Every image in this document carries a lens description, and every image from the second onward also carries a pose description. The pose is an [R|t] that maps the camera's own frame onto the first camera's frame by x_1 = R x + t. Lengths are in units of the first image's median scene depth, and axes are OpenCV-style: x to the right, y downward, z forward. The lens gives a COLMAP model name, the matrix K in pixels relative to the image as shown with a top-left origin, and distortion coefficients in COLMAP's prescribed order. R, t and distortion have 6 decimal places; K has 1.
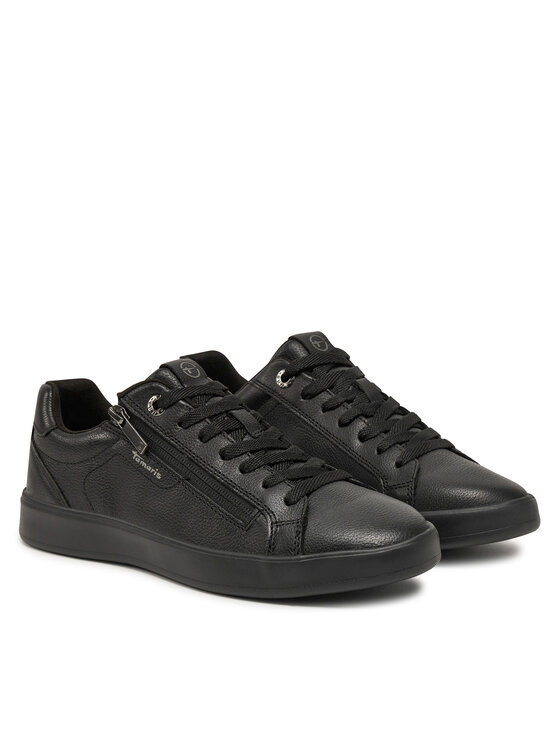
lens RADIAL K [[2192.2, 0, 280.0], [0, 2192.2, 373.0], [0, 0, 1]] dist [-1.338355, 0.088608]
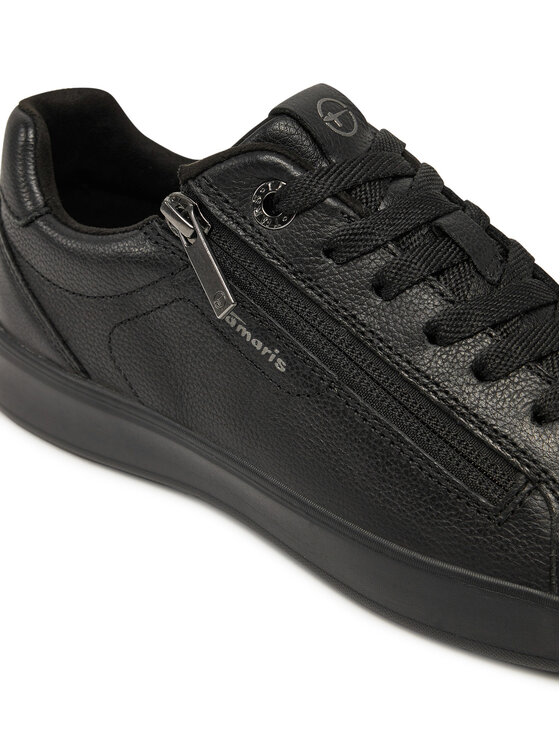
lens RADIAL K [[1159.0, 0, 280.0], [0, 1159.0, 373.0], [0, 0, 1]] dist [-0.000111, 0.053957]
pose [[0.996280, -0.019611, 0.083920, -0.076083], [-0.011371, 0.935338, 0.353572, -0.038107], [-0.085427, -0.353211, 0.931635, 0.764116]]
